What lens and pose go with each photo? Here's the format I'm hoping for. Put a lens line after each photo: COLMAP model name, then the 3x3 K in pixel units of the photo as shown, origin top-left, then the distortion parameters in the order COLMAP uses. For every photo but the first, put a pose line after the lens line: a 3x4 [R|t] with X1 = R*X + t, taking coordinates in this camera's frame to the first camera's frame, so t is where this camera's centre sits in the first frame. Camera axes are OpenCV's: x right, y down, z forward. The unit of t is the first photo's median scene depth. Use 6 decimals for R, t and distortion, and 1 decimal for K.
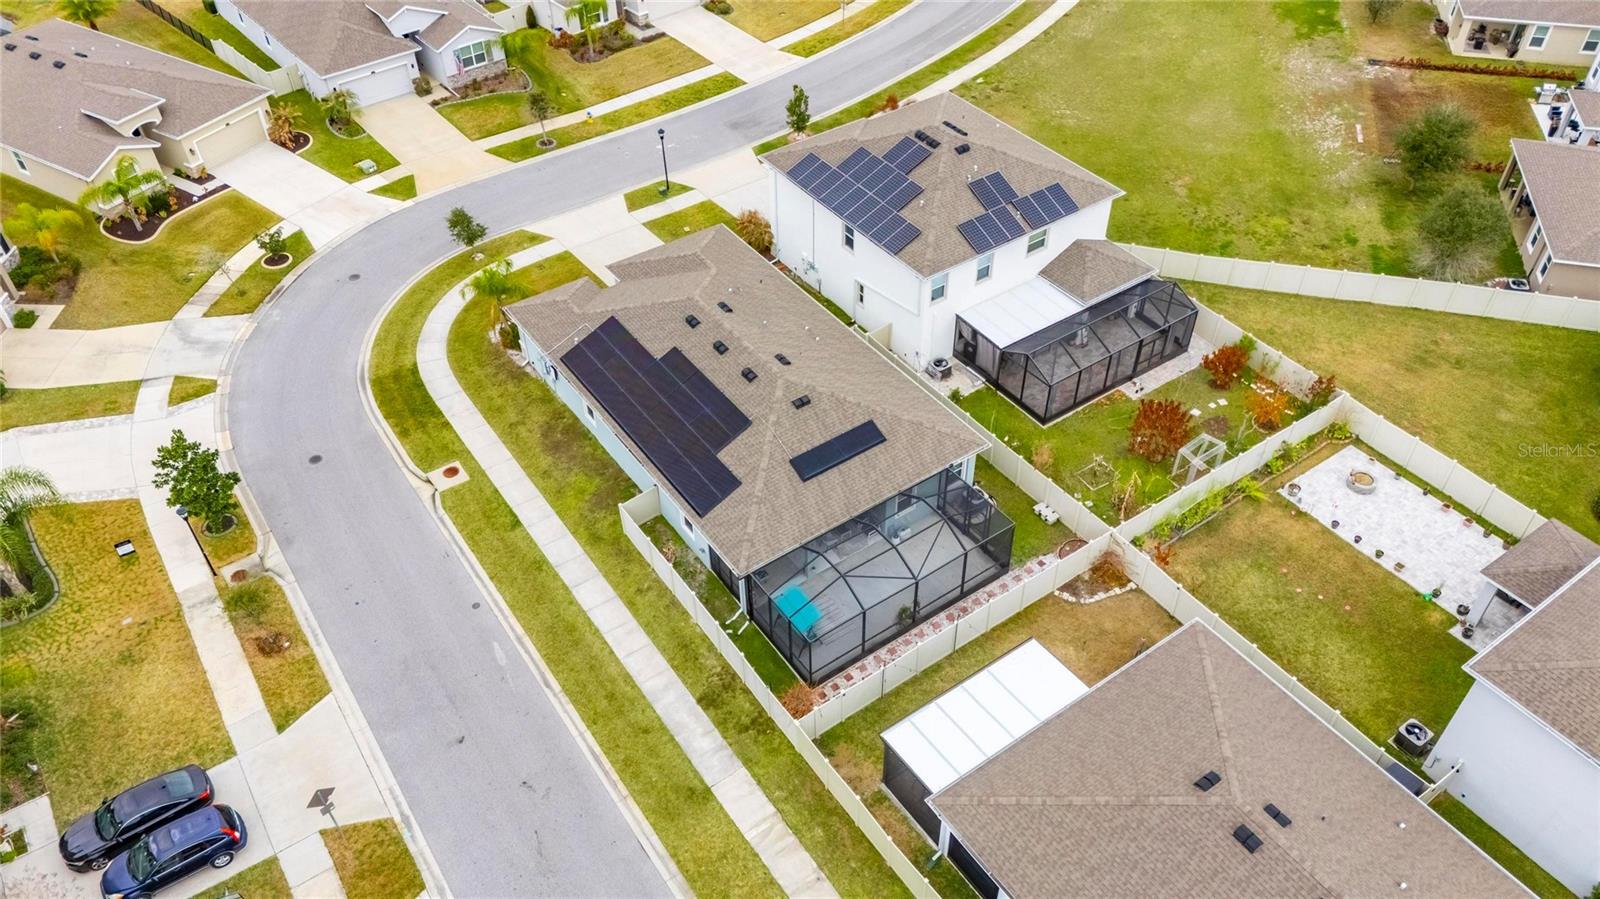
lens RADIAL K [[1177.3, 0, 806.2], [0, 1177.3, 442.2], [0, 0, 1]] dist [0.071755, -0.065444]
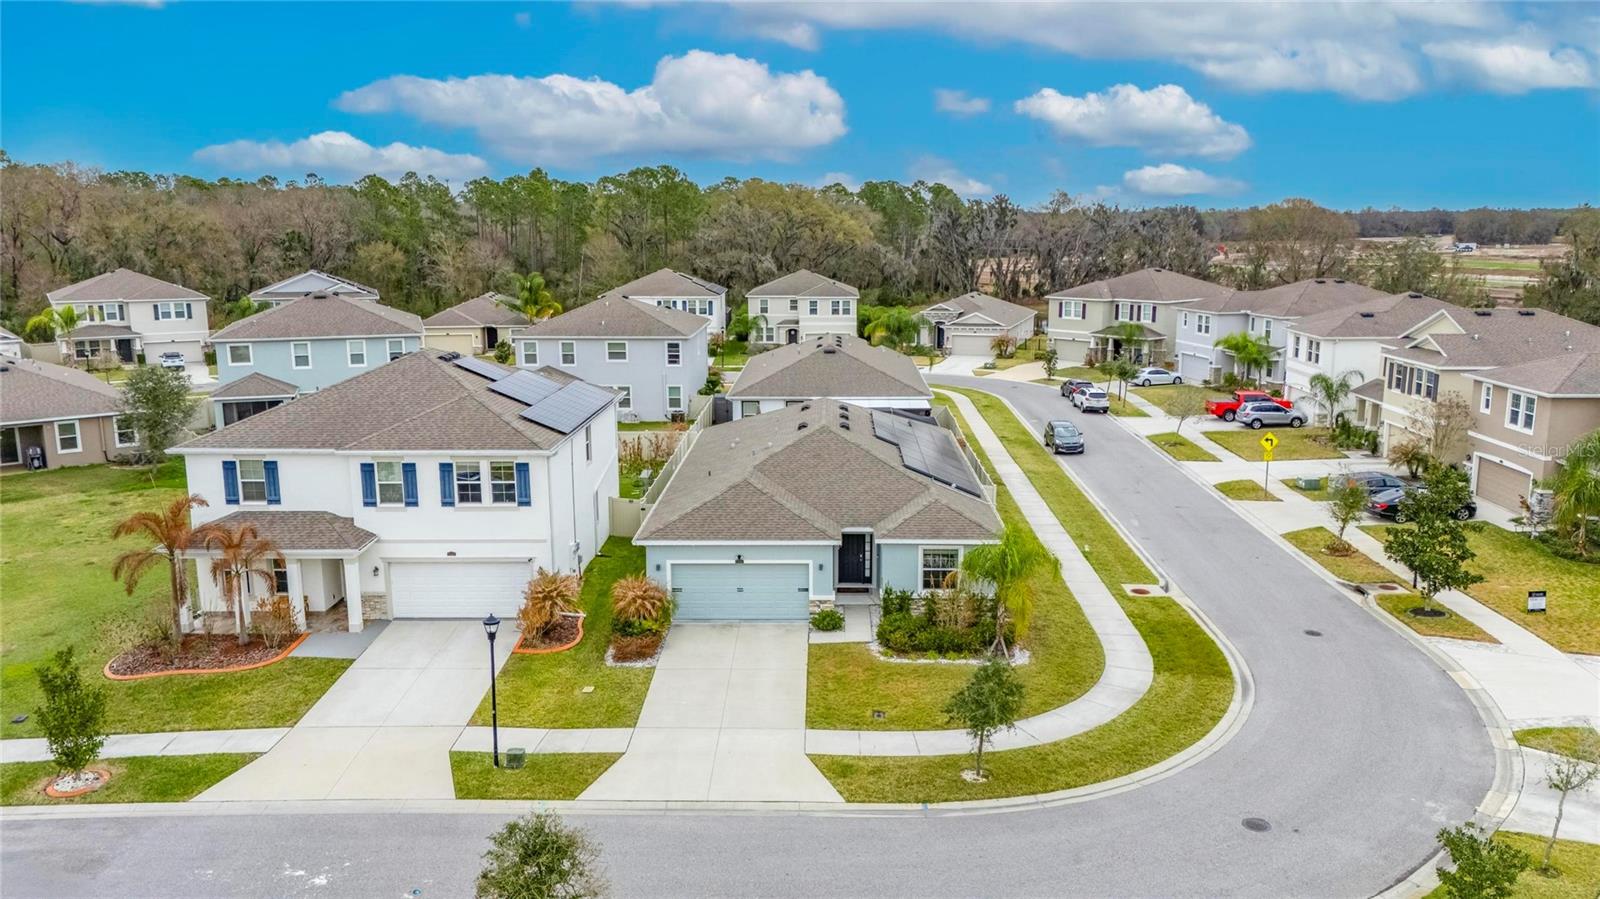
lens RADIAL K [[1177.3, 0, 808.4], [0, 1177.3, 453.6], [0, 0, 1]] dist [0.071755, -0.065444]
pose [[-0.805696, -0.102207, 0.583444, -0.565710], [0.409805, 0.615024, 0.673651, -0.666483], [-0.427684, 0.781856, -0.453638, 1.347746]]
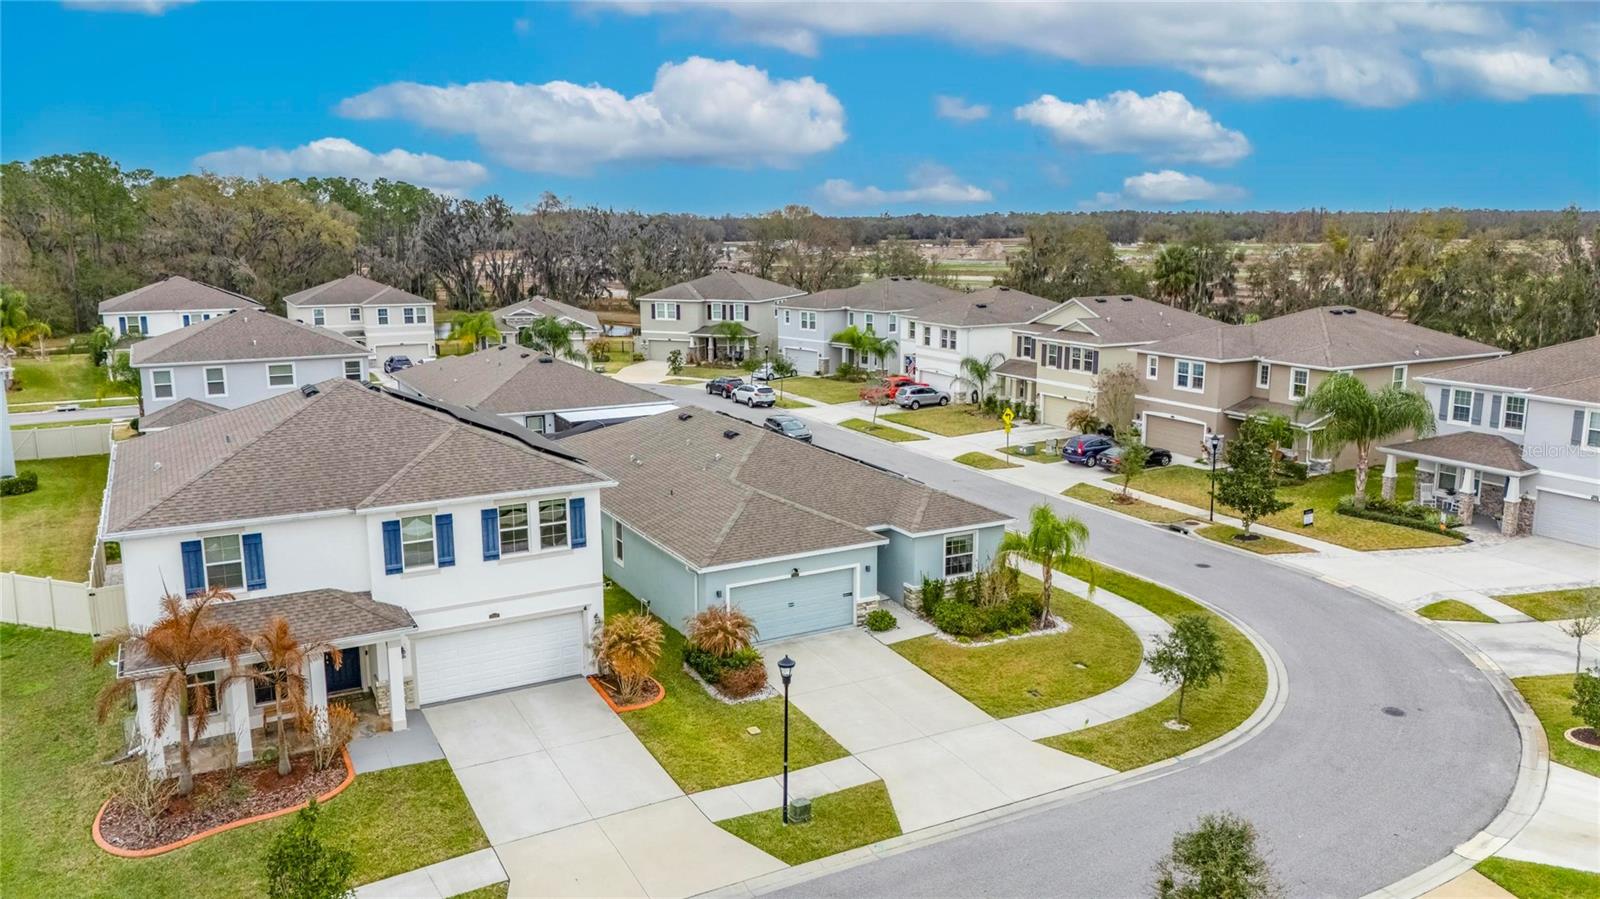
lens RADIAL K [[1177.3, 0, 809.6], [0, 1177.3, 456.8], [0, 0, 1]] dist [0.071755, -0.065444]
pose [[-0.993727, -0.009706, 0.111414, -0.211972], [0.084343, 0.589157, 0.803605, -0.754579], [-0.073440, 0.807960, -0.584642, 1.437566]]
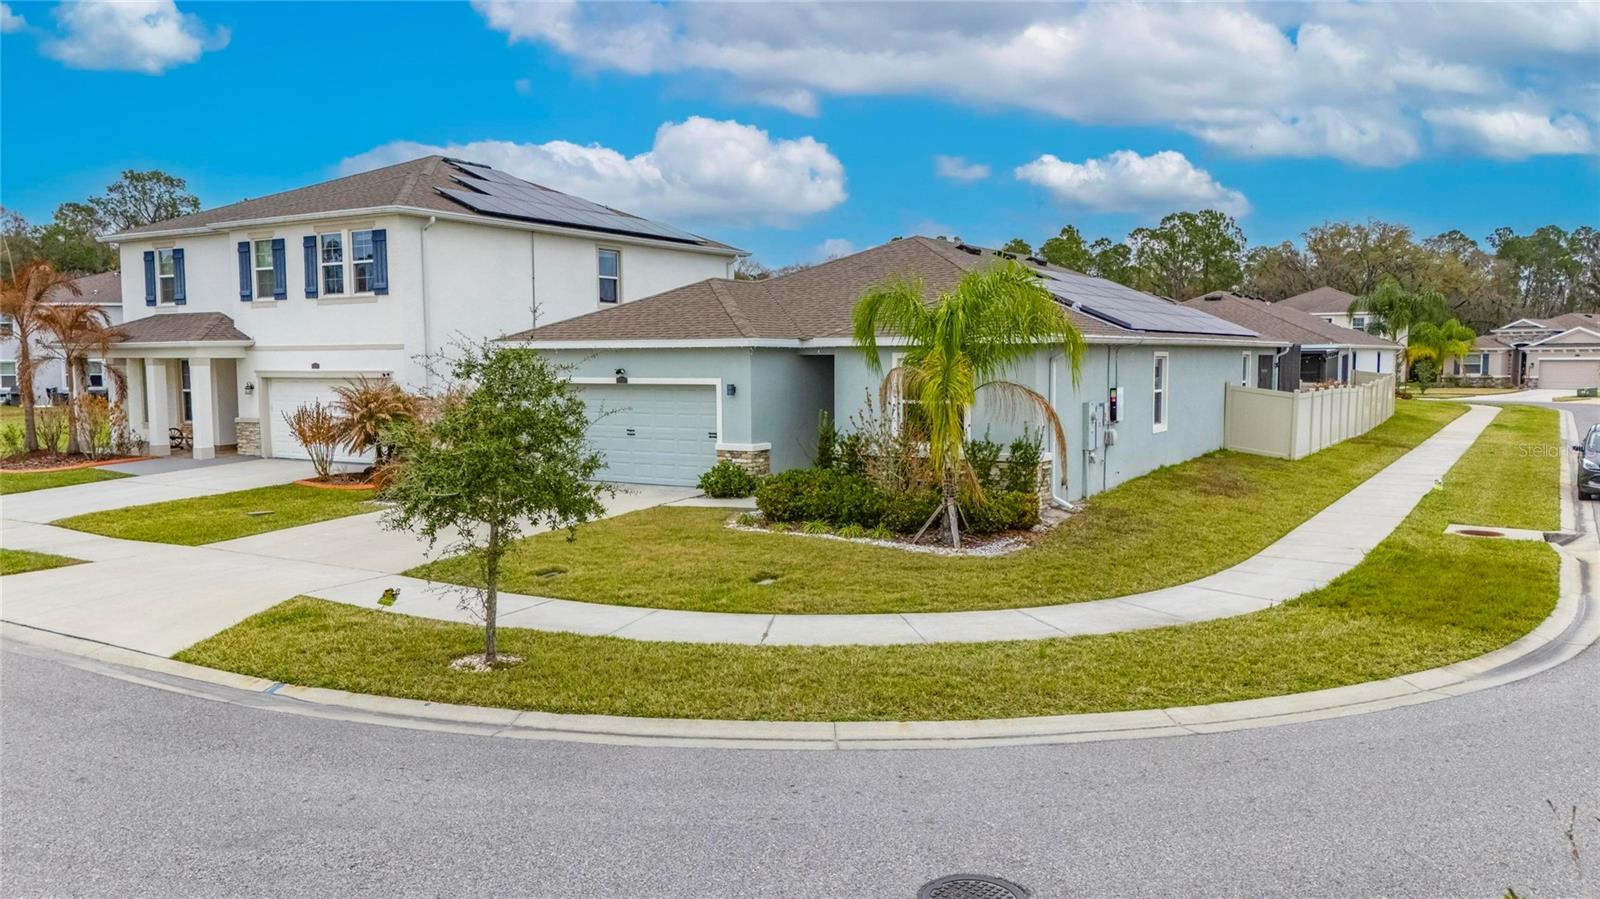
lens RADIAL K [[1177.3, 0, 804.0], [0, 1177.3, 456.6], [0, 0, 1]] dist [0.071755, -0.065444]
pose [[-0.390405, -0.064473, 0.918383, -0.545780], [0.629836, 0.708869, 0.317508, -0.243776], [-0.671484, 0.702387, -0.236138, 1.172216]]
